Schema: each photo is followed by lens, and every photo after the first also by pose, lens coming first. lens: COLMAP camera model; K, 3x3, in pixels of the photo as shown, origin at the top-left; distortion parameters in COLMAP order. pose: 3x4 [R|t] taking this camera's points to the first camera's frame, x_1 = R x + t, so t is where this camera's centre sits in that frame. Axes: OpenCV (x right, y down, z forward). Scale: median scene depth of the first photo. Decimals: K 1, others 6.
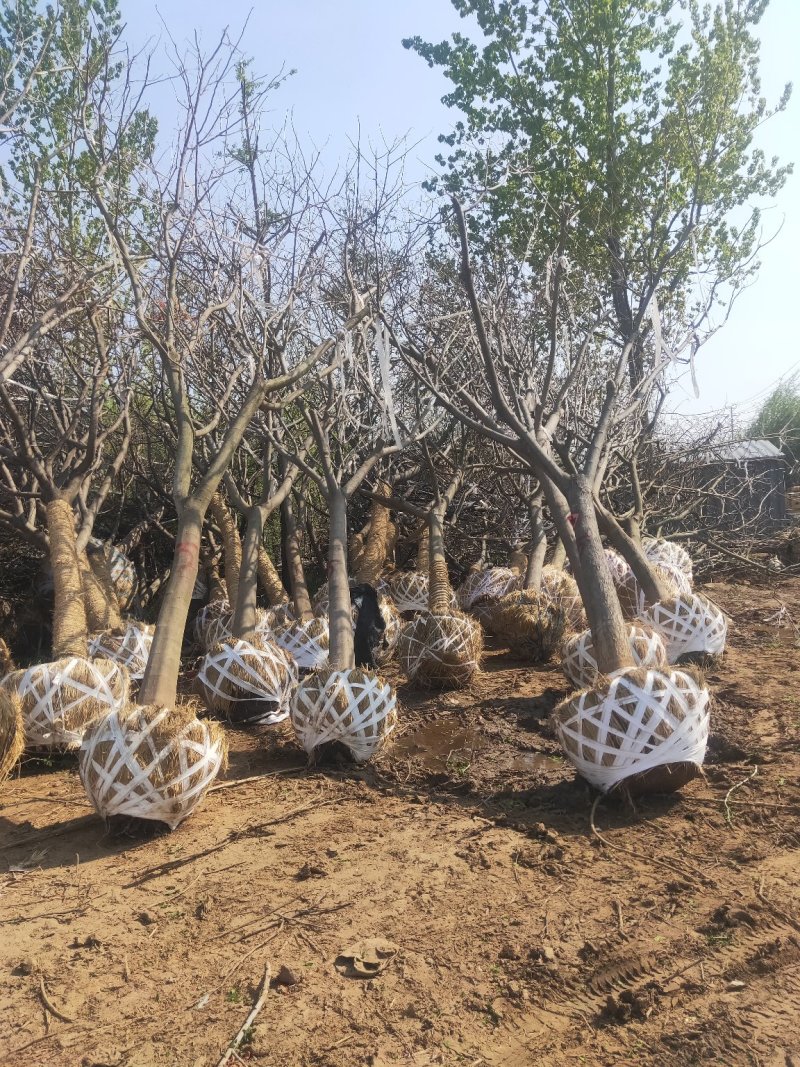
lens RADIAL K [[808.9, 0, 401.4], [0, 808.9, 533.8], [0, 0, 1]] dist [0.039645, -0.012541]
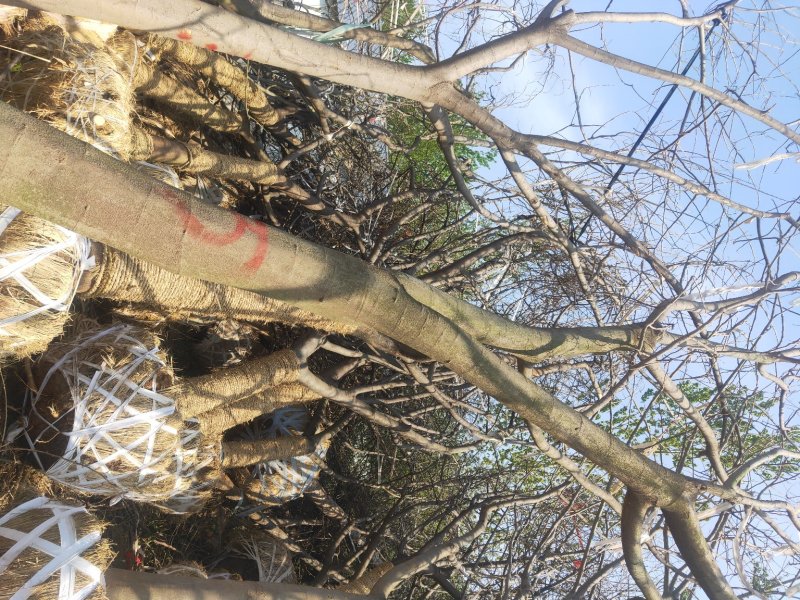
lens RADIAL K [[606.5, 0, 399.8], [0, 606.5, 299.1], [0, 0, 1]] dist [0.039645, -0.012541]
pose [[0.152434, 0.728873, -0.667464, -0.039551], [-0.987771, 0.089988, -0.127318, -0.005054], [-0.032735, 0.678709, 0.733677, 0.487015]]
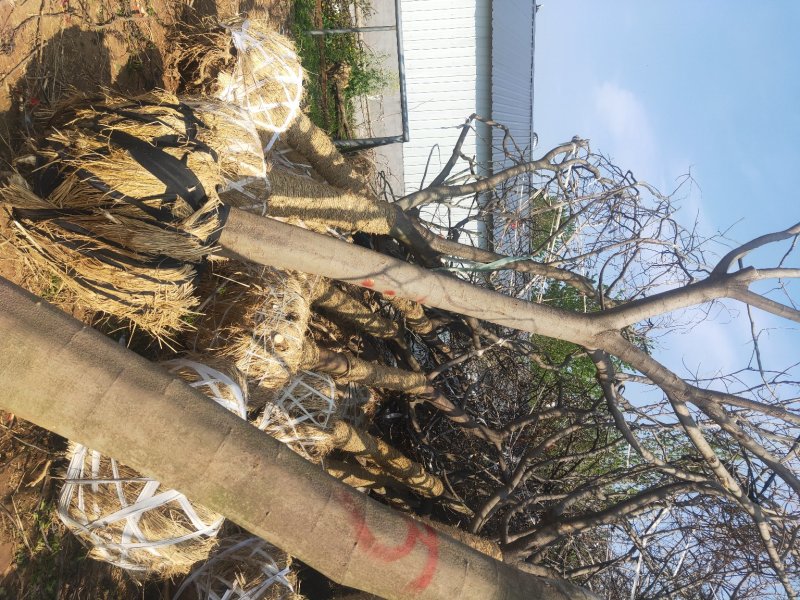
lens RADIAL K [[606.5, 0, 401.3], [0, 606.5, 302.5], [0, 0, 1]] dist [0.039645, -0.012541]
pose [[-0.076874, 0.498812, -0.863294, -0.061890], [-0.996677, -0.015043, 0.080059, 0.003845], [0.026948, 0.866580, 0.498310, 0.471933]]
